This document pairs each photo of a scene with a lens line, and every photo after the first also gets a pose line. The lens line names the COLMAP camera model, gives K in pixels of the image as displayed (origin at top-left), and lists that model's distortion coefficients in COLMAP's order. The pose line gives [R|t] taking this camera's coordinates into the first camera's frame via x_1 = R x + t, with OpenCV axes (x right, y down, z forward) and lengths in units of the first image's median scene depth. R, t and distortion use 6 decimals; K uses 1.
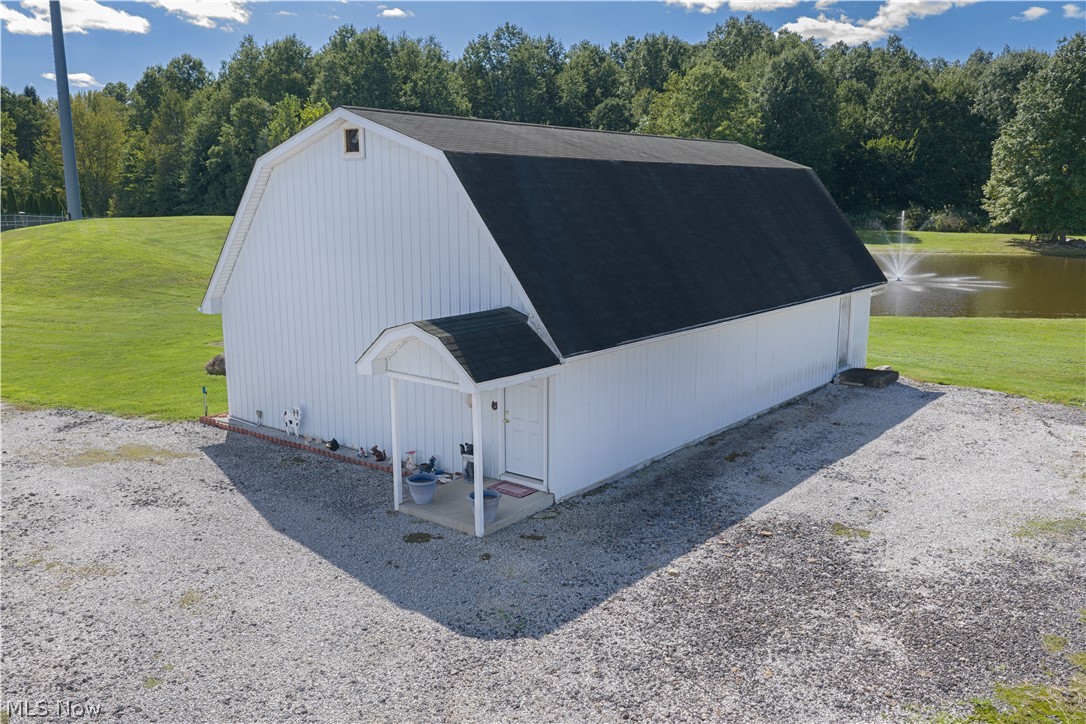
lens RADIAL K [[903.8, 0, 543.0], [0, 903.8, 362.0], [0, 0, 1]] dist [0.008629, 0.002782]
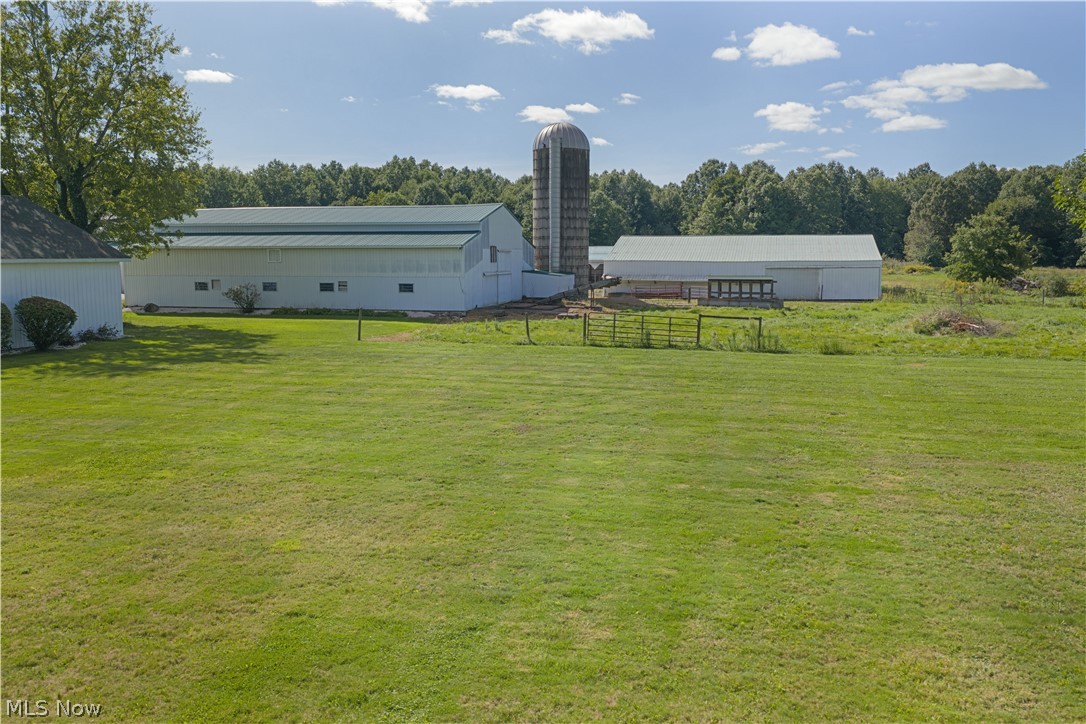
lens RADIAL K [[903.8, 0, 543.0], [0, 903.8, 362.0], [0, 0, 1]] dist [0.008629, 0.002782]
pose [[0.926167, -0.041385, 0.374835, -0.253289], [0.069396, 0.995690, -0.061536, 0.196140], [-0.370673, 0.083004, 0.925047, -0.905113]]
